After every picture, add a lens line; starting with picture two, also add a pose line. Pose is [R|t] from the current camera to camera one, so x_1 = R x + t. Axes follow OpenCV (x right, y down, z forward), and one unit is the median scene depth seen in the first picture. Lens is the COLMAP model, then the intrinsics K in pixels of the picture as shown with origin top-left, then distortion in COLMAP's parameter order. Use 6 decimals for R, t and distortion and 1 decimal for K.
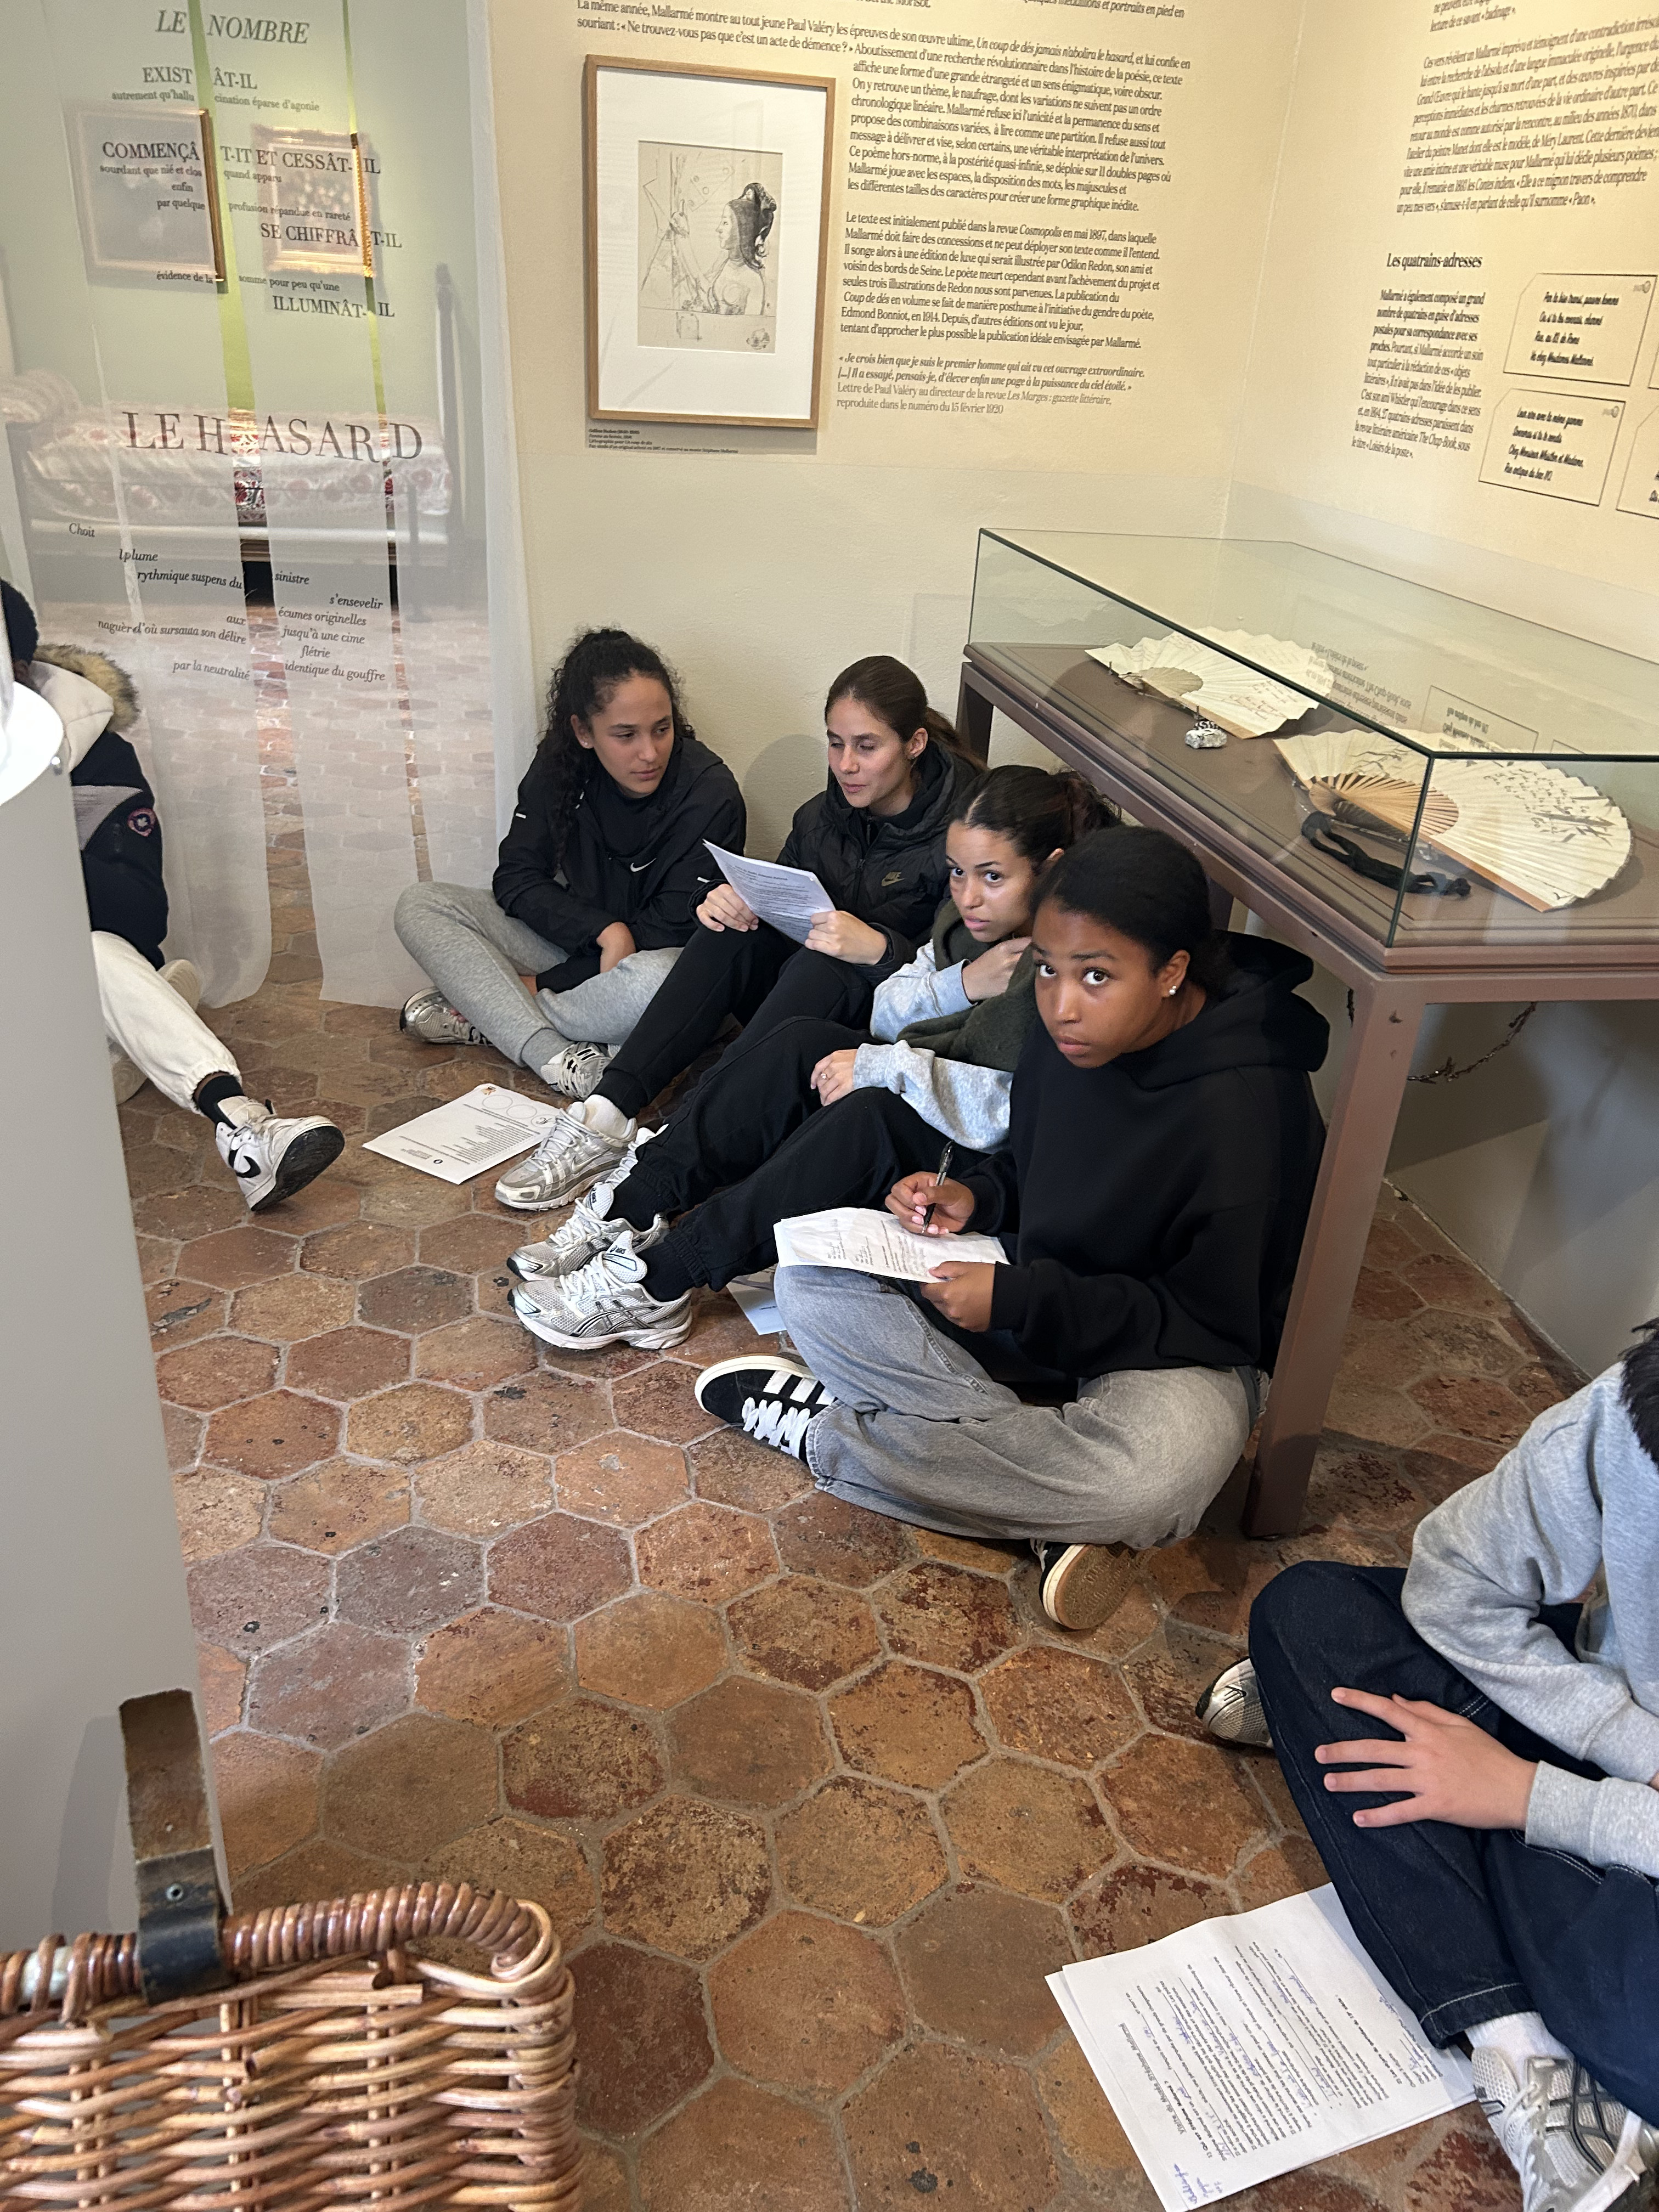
lens RADIAL K [[1673.4, 0, 847.0], [0, 1673.4, 1107.3], [0, 0, 1]] dist [0.049838, -0.056895]
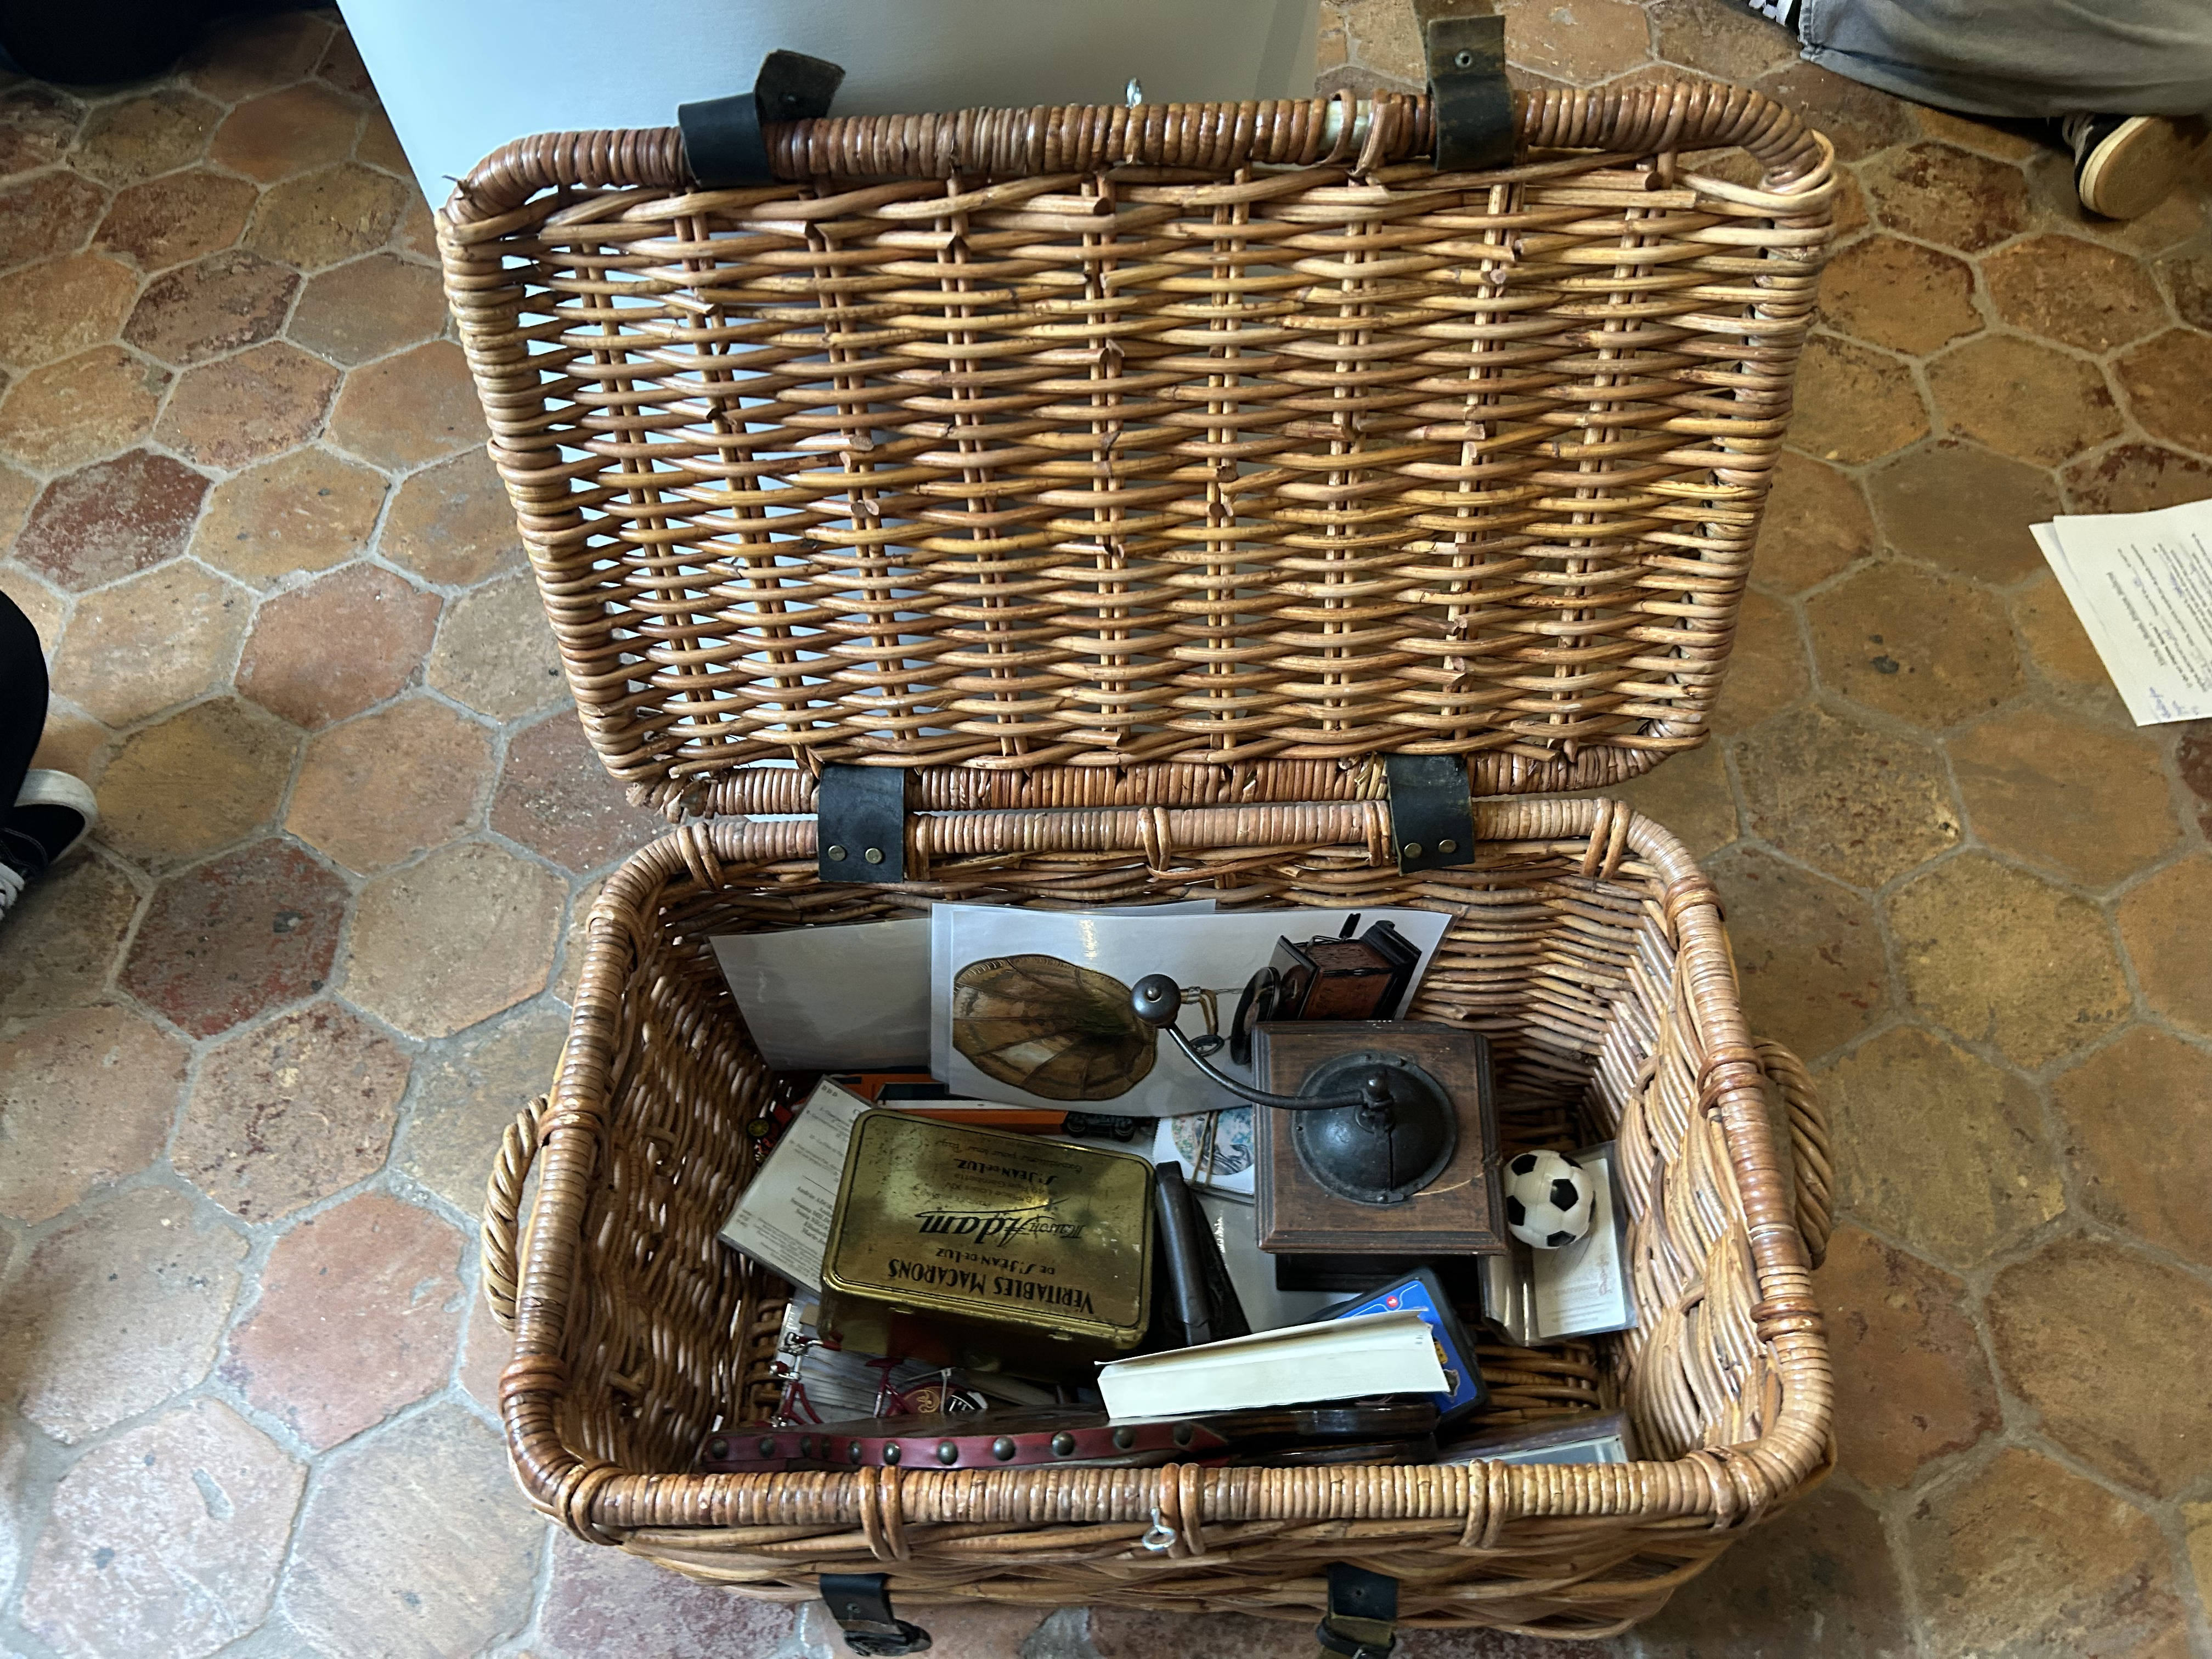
lens RADIAL K [[1673.4, 0, 1098.1], [0, 1673.4, 833.1], [0, 0, 1]] dist [0.049838, -0.056895]
pose [[0.962300, 0.156125, -0.222720, -0.091092], [-0.018707, 0.854903, 0.518451, 0.099908], [0.271347, -0.494739, 0.825593, -0.023689]]
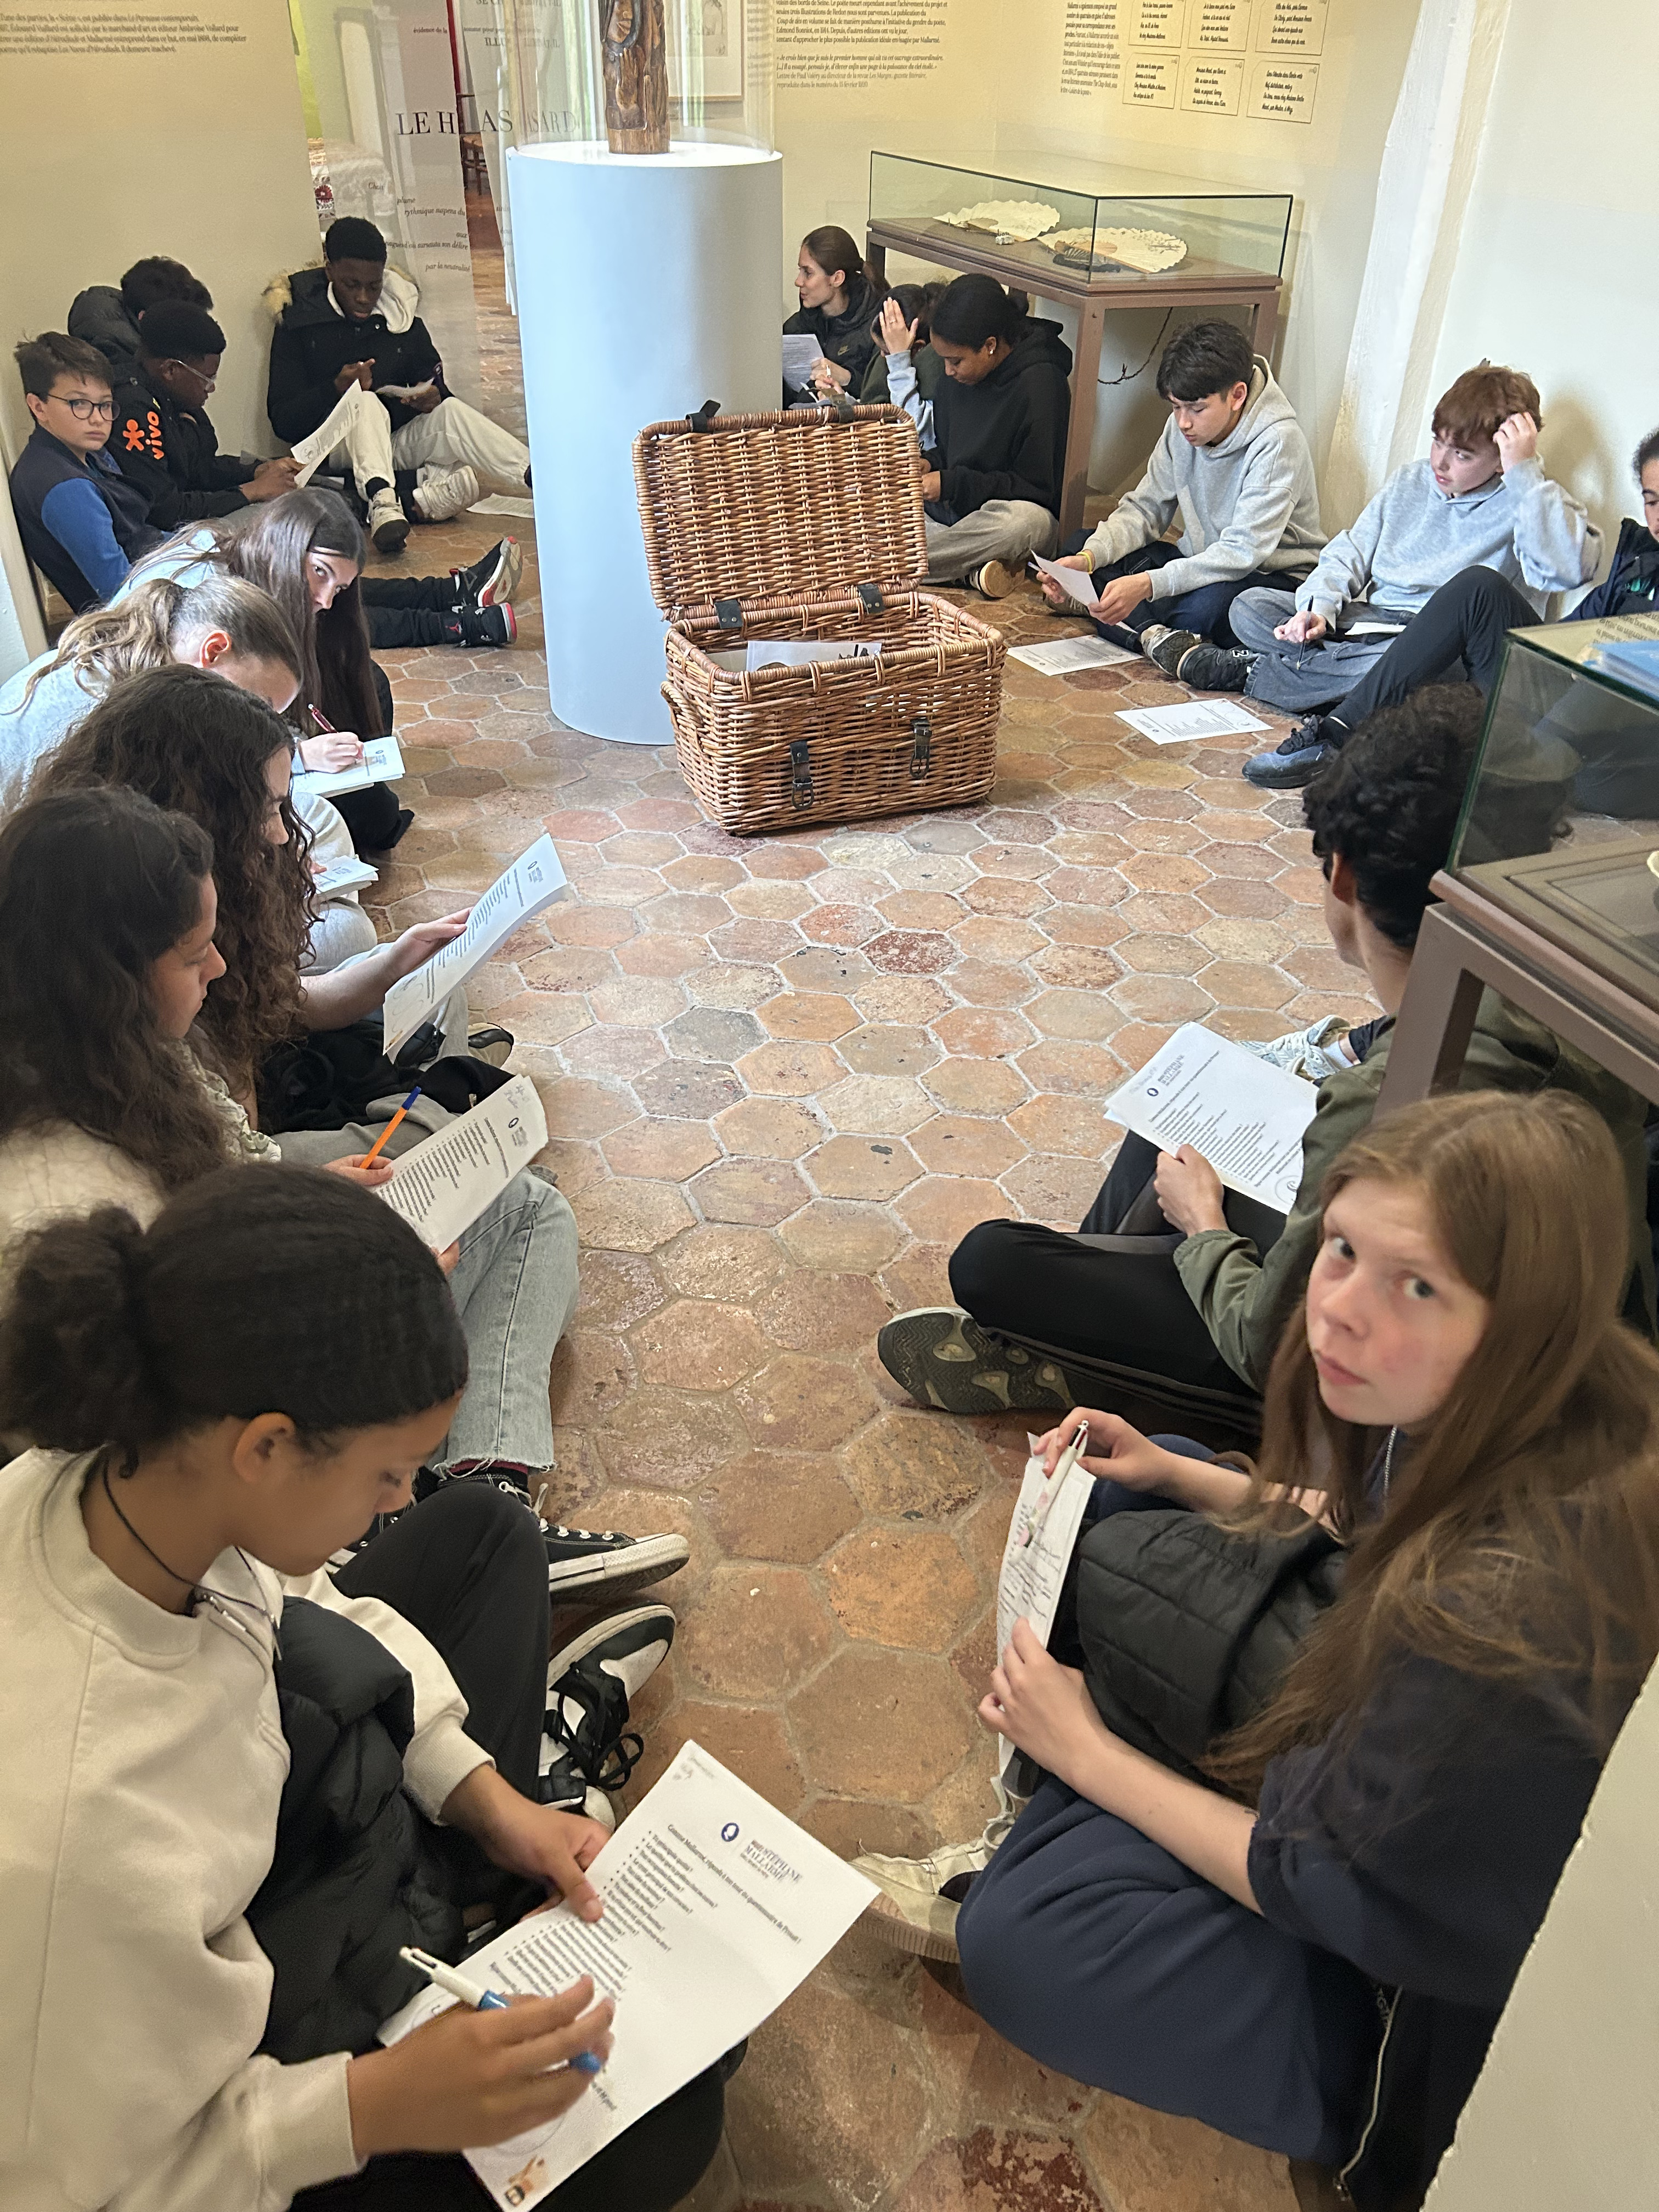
lens RADIAL K [[1673.4, 0, 838.7], [0, 1673.4, 1120.3], [0, 0, 1]] dist [0.049838, -0.056895]
pose [[0.986842, -0.123940, 0.103838, -0.330431], [0.108600, 0.983858, 0.142228, 0.515366], [-0.119789, -0.129080, 0.984372, -1.138260]]
